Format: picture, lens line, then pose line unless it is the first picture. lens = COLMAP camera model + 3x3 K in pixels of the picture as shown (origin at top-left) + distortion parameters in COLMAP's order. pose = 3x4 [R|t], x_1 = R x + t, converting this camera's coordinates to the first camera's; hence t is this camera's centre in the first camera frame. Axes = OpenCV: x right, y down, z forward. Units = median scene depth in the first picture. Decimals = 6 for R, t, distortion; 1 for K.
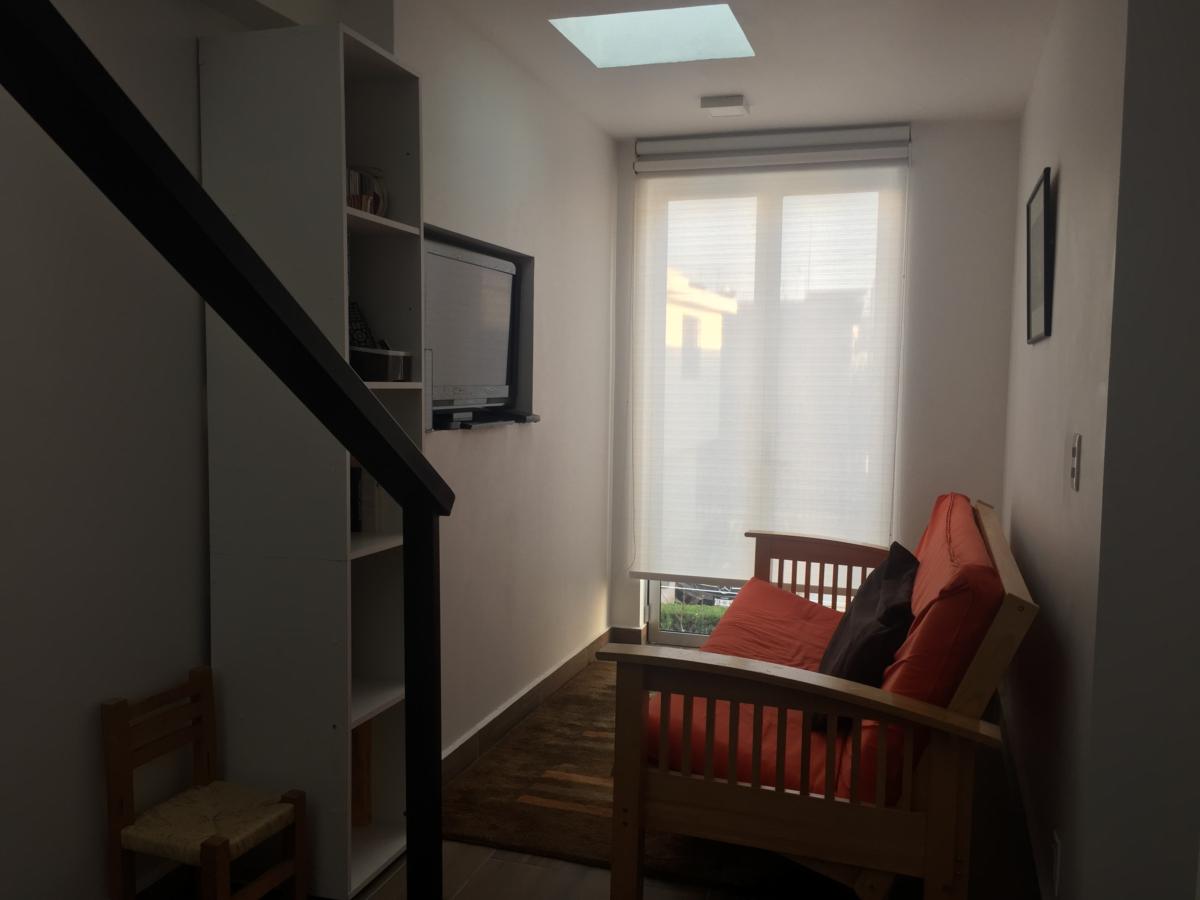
lens RADIAL K [[1029.0, 0, 600.0], [0, 1029.0, 450.0], [0, 0, 1]] dist [0.079439, -0.116836]
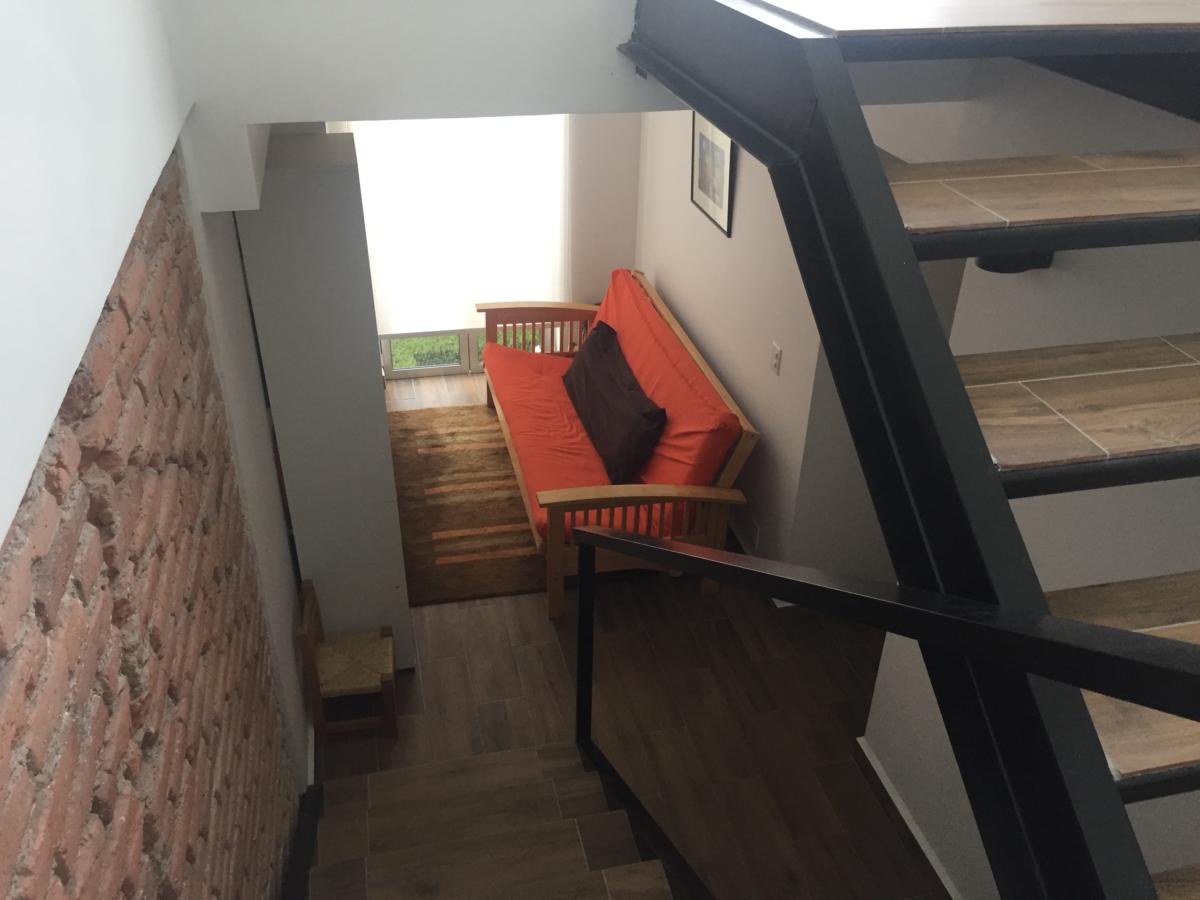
lens RADIAL K [[1043.0, 0, 600.9], [0, 1043.0, 446.0], [0, 0, 1]] dist [0.088352, -0.120262]
pose [[0.851711, -0.266045, 0.451451, -0.668319], [0.025943, 0.881881, 0.470758, -0.695807], [-0.523369, -0.389238, 0.758010, -0.326838]]
